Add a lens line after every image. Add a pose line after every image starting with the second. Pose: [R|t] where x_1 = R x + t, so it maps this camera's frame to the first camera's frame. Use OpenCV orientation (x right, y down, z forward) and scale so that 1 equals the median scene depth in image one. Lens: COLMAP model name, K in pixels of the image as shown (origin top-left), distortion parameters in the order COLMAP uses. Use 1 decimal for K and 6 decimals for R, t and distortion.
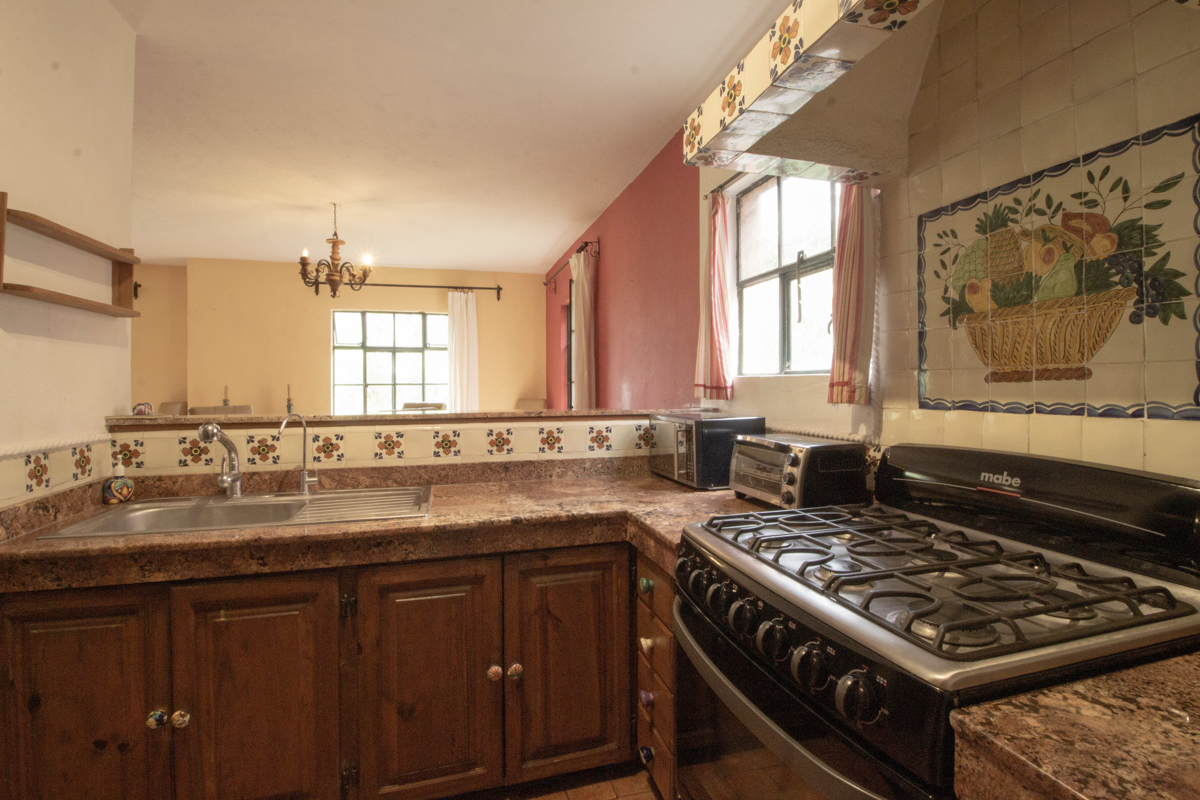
lens RADIAL K [[556.2, 0, 586.9], [0, 556.2, 389.3], [0, 0, 1]] dist [-0.006574, -0.006684]
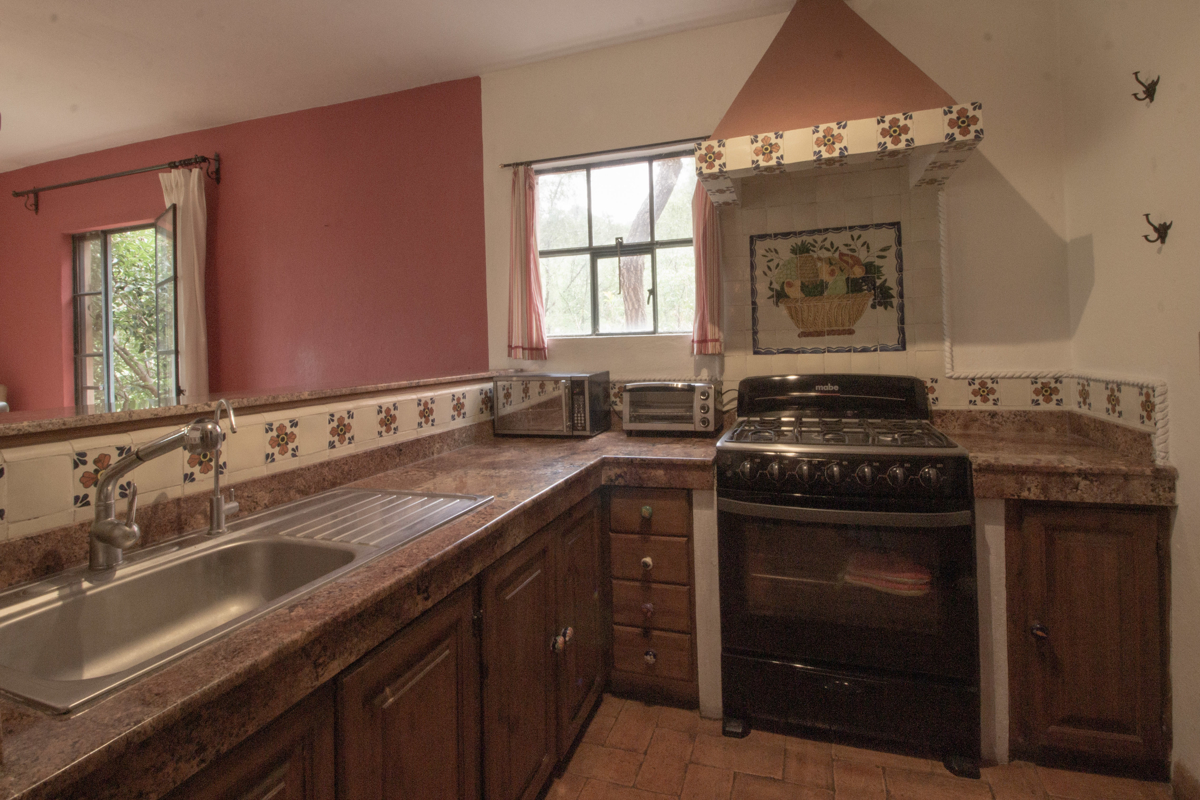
lens RADIAL K [[616.1, 0, 627.1], [0, 616.1, 343.8], [0, 0, 1]] dist [-0.006414, -0.004924]
pose [[0.535974, -0.010532, 0.844169, -1.148864], [0.033491, 0.999400, -0.008795, 0.006256], [-0.843570, 0.032986, 0.536005, 0.363523]]
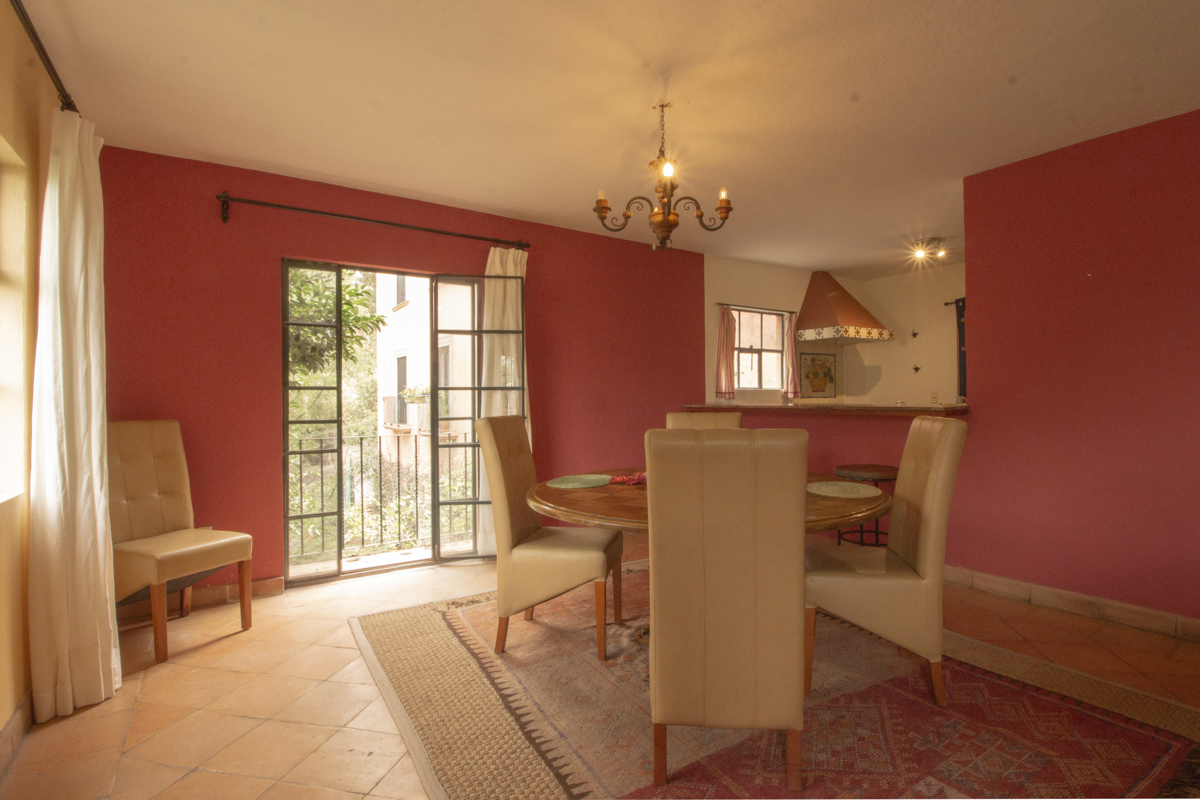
lens RADIAL K [[556.2, 0, 633.8], [0, 556.2, 396.4], [0, 0, 1]] dist [-0.006574, -0.006684]
pose [[-0.312978, 0.001426, 0.949759, -3.102228], [0.008235, 0.999965, 0.001212, 0.004449], [-0.949725, 0.008201, -0.312979, 3.641450]]
